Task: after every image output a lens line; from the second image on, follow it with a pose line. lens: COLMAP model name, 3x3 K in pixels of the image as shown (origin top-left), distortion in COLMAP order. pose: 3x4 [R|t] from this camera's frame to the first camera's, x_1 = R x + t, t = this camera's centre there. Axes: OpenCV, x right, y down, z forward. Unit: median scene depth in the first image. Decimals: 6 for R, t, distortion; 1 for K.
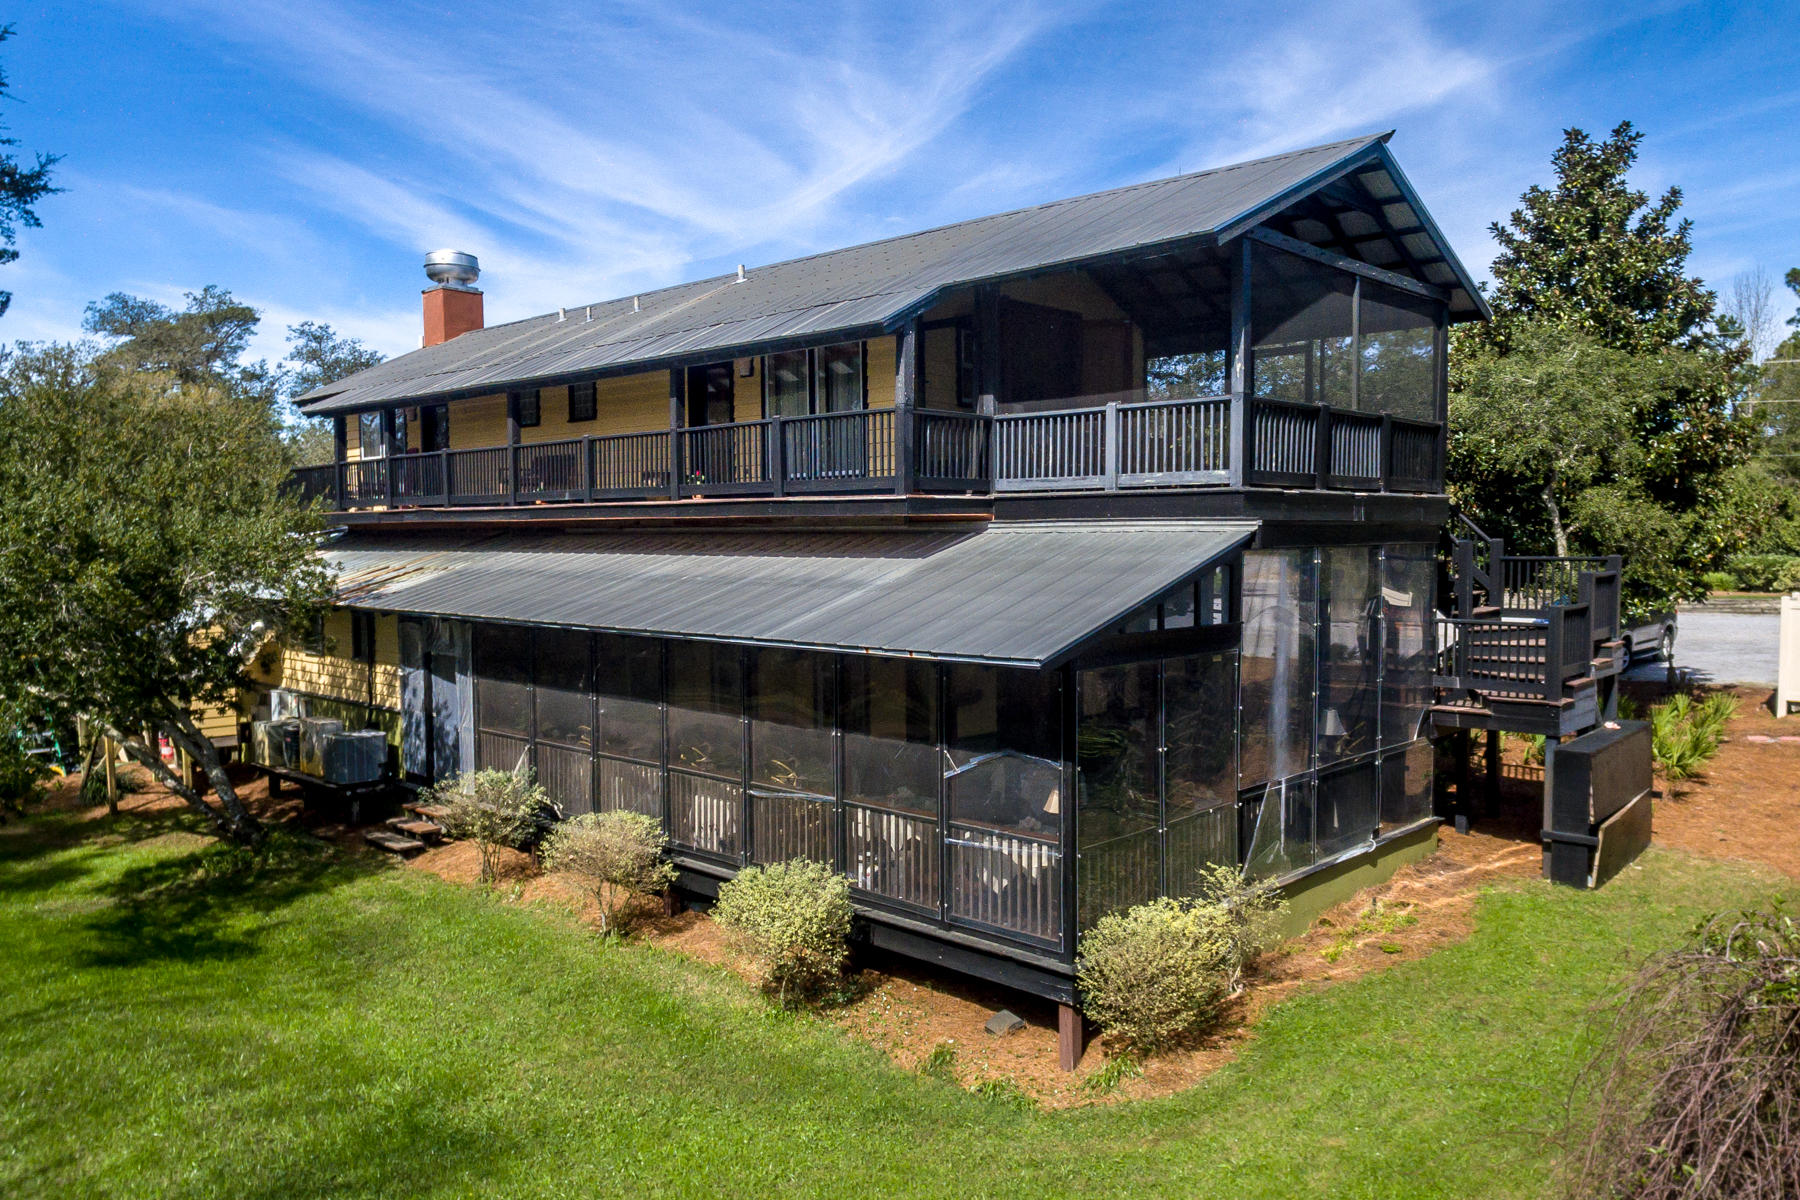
lens RADIAL K [[1258.6, 0, 1018.0], [0, 1258.6, 600.2], [0, 0, 1]] dist [0.002418, 0.003287]
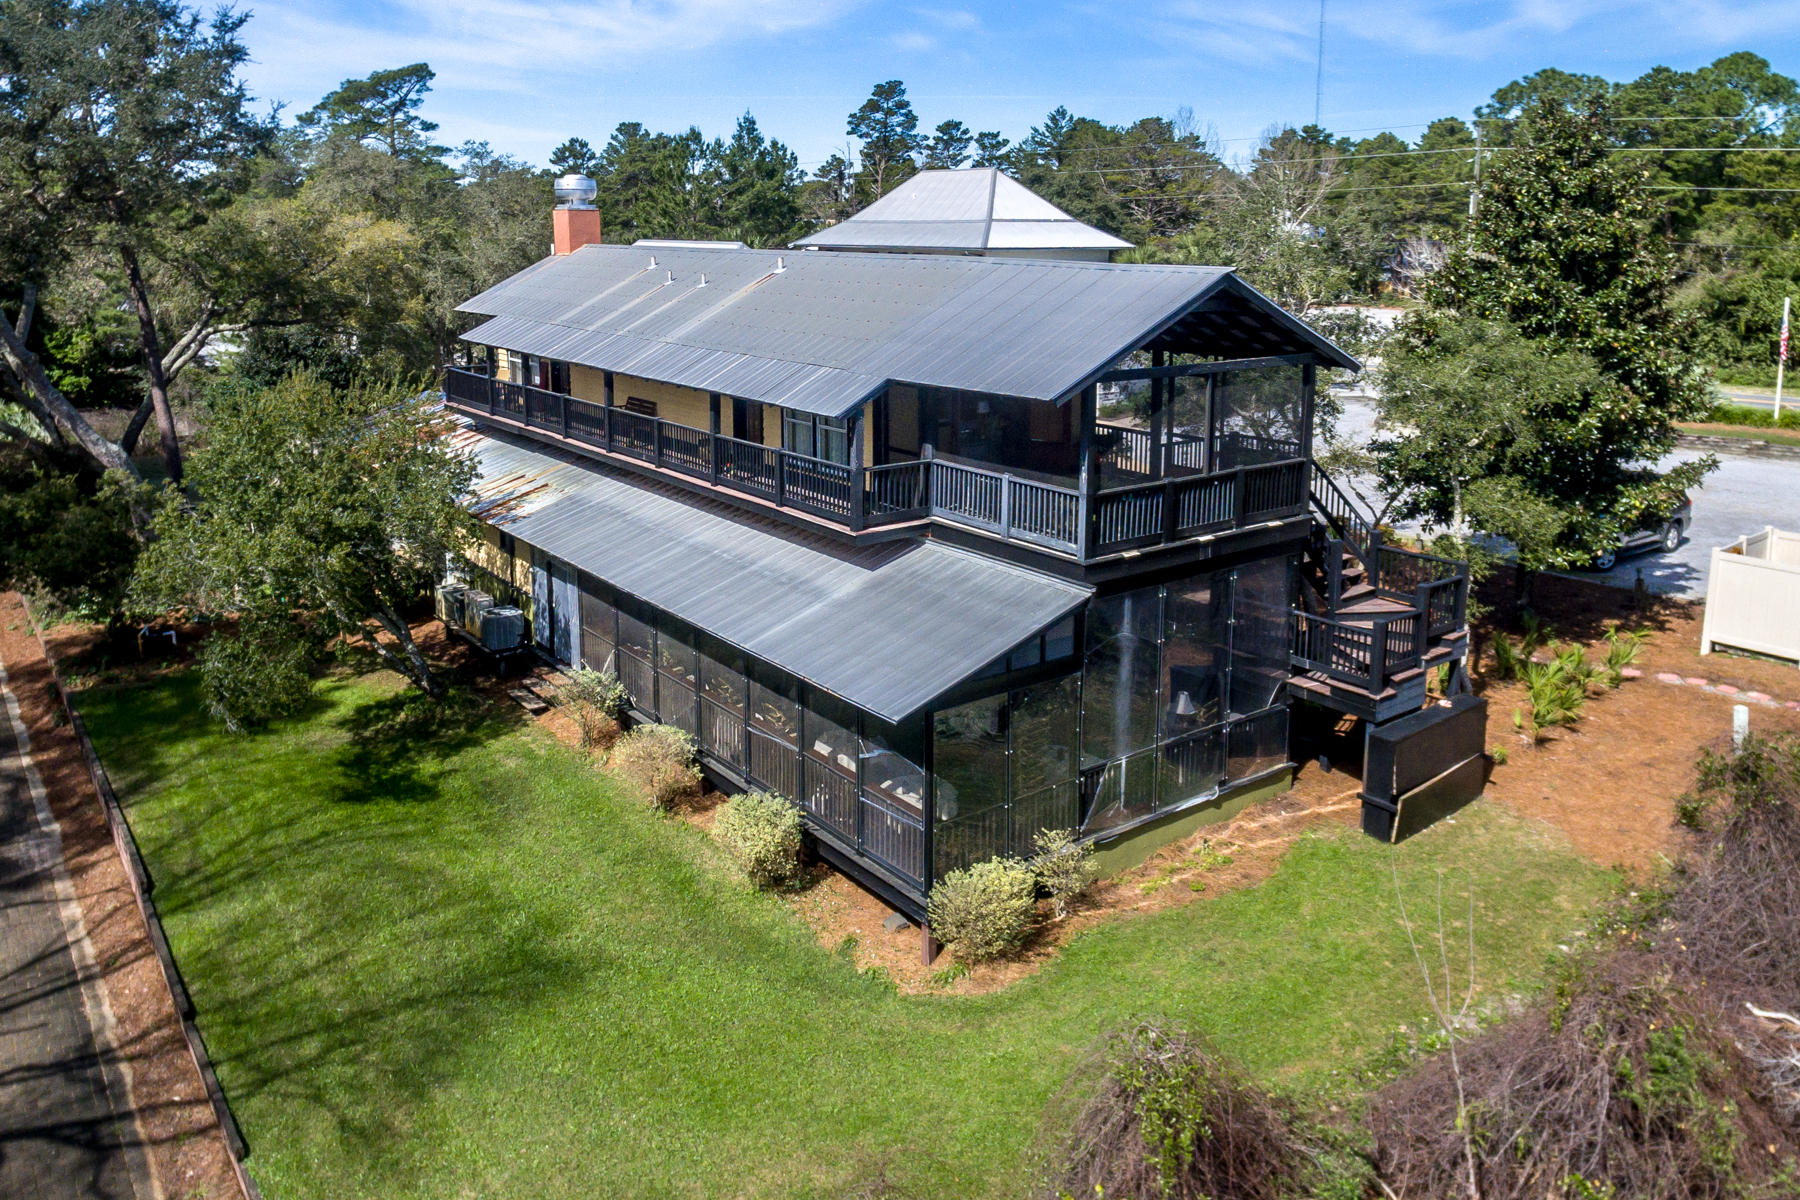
lens RADIAL K [[1284.7, 0, 899.6], [0, 1284.7, 460.3], [0, 0, 1]] dist [0.002240, -0.000437]
pose [[0.979149, 0.044631, -0.198180, 0.216561], [-0.020523, 0.992308, 0.122078, -0.312126], [0.202104, -0.115466, 0.972534, -0.326194]]
